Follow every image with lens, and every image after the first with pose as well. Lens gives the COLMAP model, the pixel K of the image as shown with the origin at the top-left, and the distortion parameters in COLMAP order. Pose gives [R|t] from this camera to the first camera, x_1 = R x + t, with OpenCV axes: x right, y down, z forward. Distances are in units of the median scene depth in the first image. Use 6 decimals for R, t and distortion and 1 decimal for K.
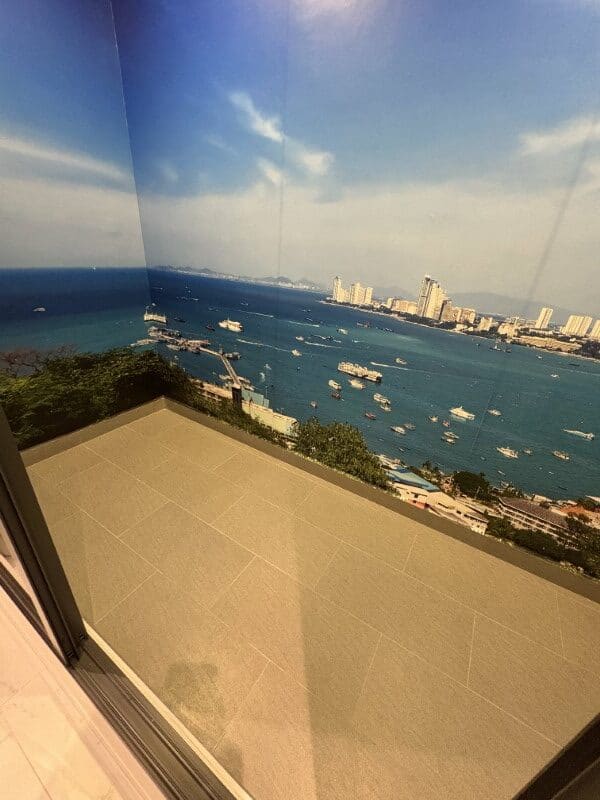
lens RADIAL K [[318.1, 0, 300.7], [0, 318.1, 399.9], [0, 0, 1]] dist [0.001790, -0.000381]
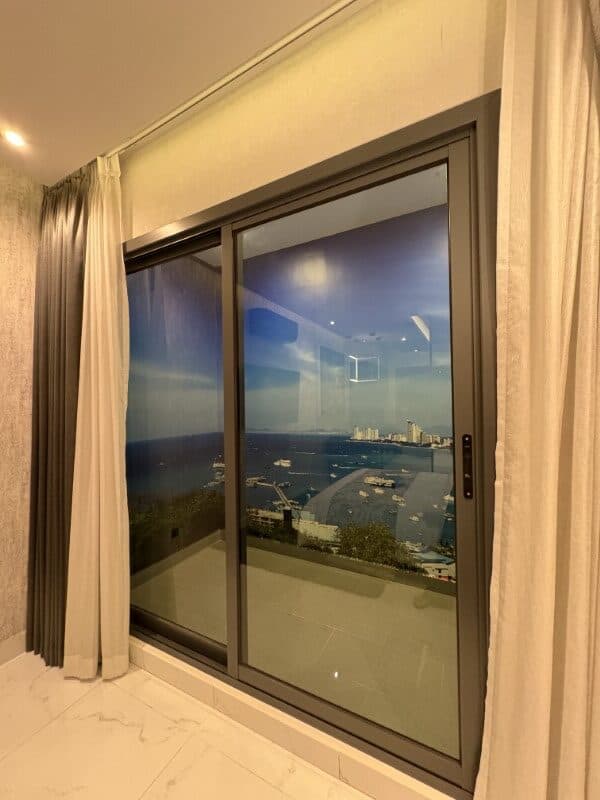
lens RADIAL K [[318.1, 0, 300.0], [0, 318.1, 400.9], [0, 0, 1]] dist [0.001790, -0.000381]
pose [[0.993814, -0.085393, 0.070999, -0.221559], [0.108011, 0.891864, -0.439218, 0.160206], [-0.025816, 0.444170, 0.895570, -0.436722]]
